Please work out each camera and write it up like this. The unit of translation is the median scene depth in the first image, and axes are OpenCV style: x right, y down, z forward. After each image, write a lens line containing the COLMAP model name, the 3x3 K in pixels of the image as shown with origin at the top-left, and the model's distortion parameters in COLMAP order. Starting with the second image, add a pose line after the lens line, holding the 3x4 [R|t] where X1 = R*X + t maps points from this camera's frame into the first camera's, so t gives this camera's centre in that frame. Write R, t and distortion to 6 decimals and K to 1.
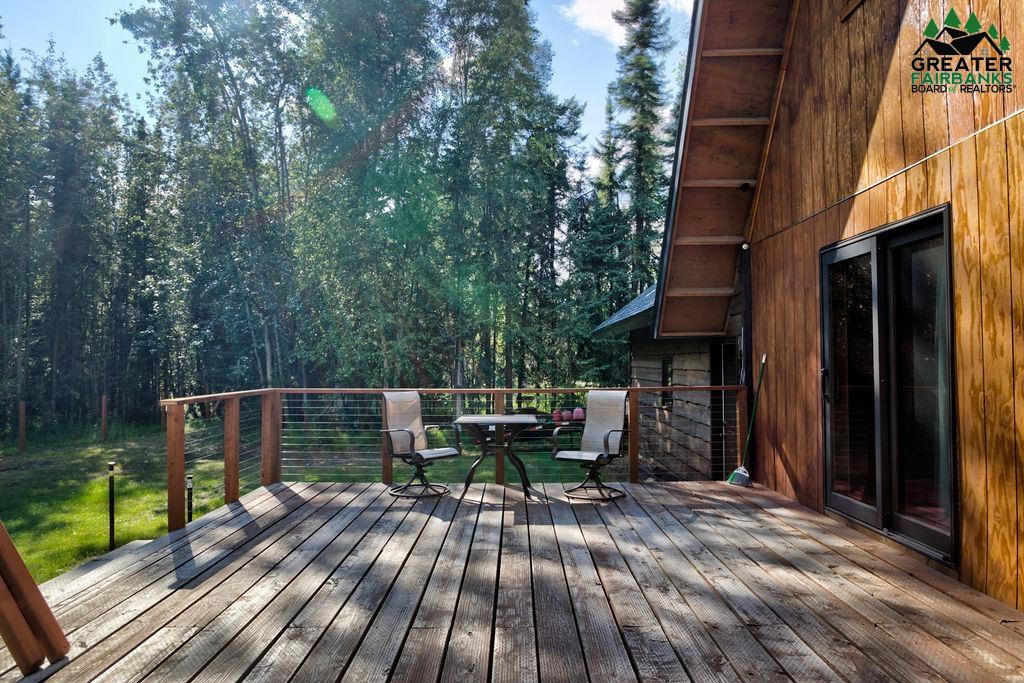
lens RADIAL K [[616.7, 0, 512.0], [0, 616.7, 341.5], [0, 0, 1]] dist [-0.004103, -0.001020]
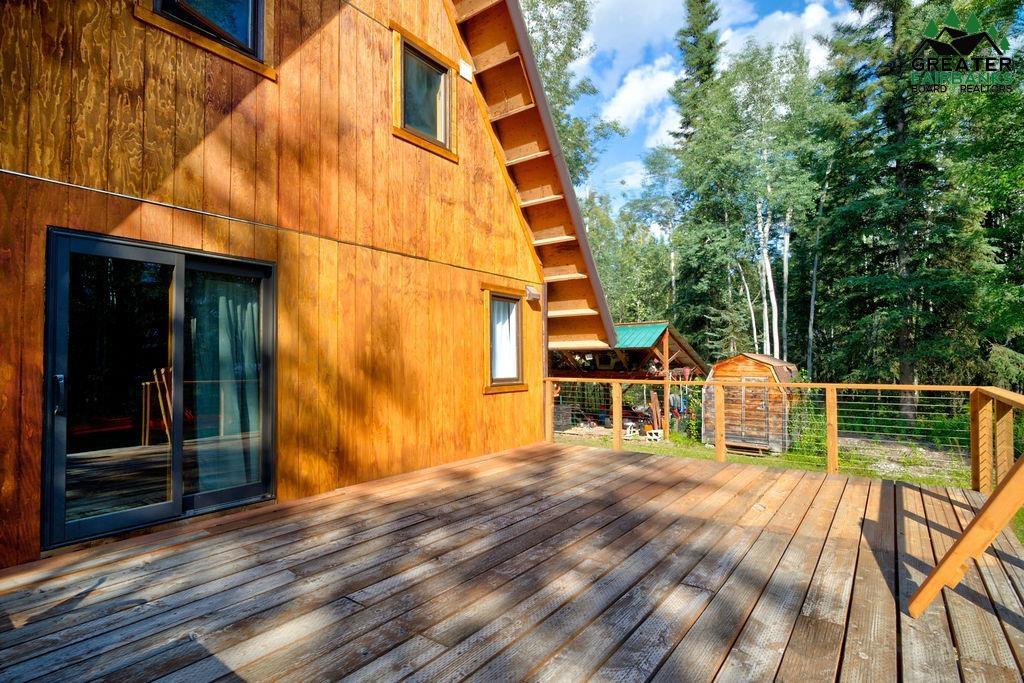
lens RADIAL K [[500.7, 0, 516.8], [0, 500.7, 344.4], [0, 0, 1]] dist [-0.070836, 0.031531]
pose [[-0.801662, 0.032822, 0.596875, -0.492070], [-0.004664, 0.998118, -0.061151, 0.051864], [-0.597759, -0.051807, -0.800000, 1.538004]]
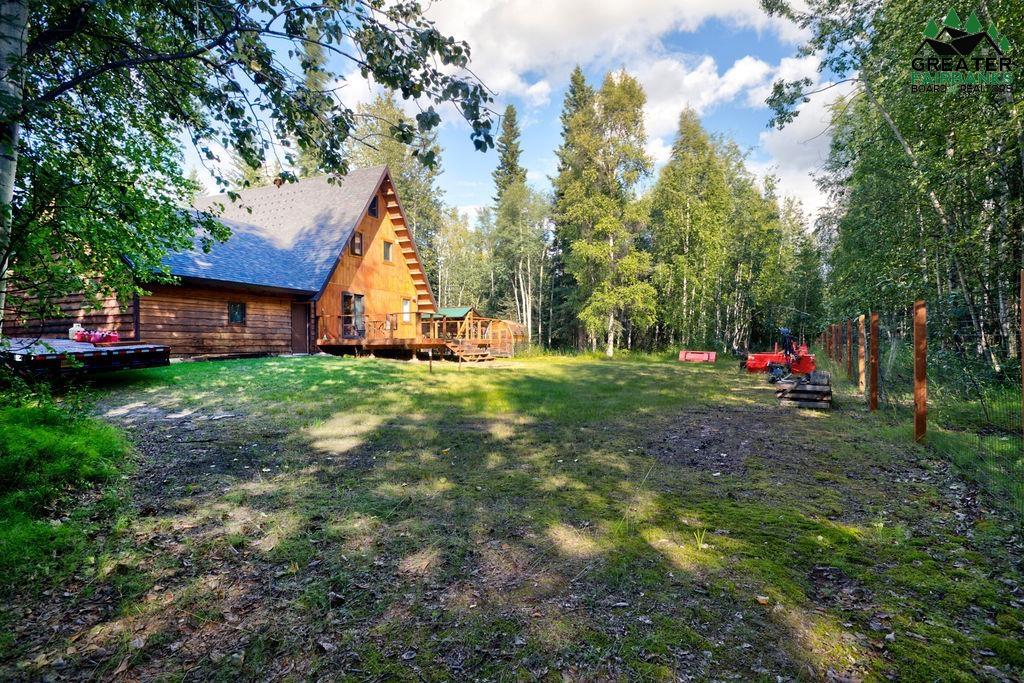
lens RADIAL K [[500.7, 0, 516.8], [0, 500.7, 344.4], [0, 0, 1]] dist [-0.070836, 0.031531]
pose [[-0.921289, 0.012928, 0.388664, -3.605226], [0.003204, 0.999666, -0.025657, 0.598259], [-0.388865, -0.022392, -0.921022, 6.077370]]
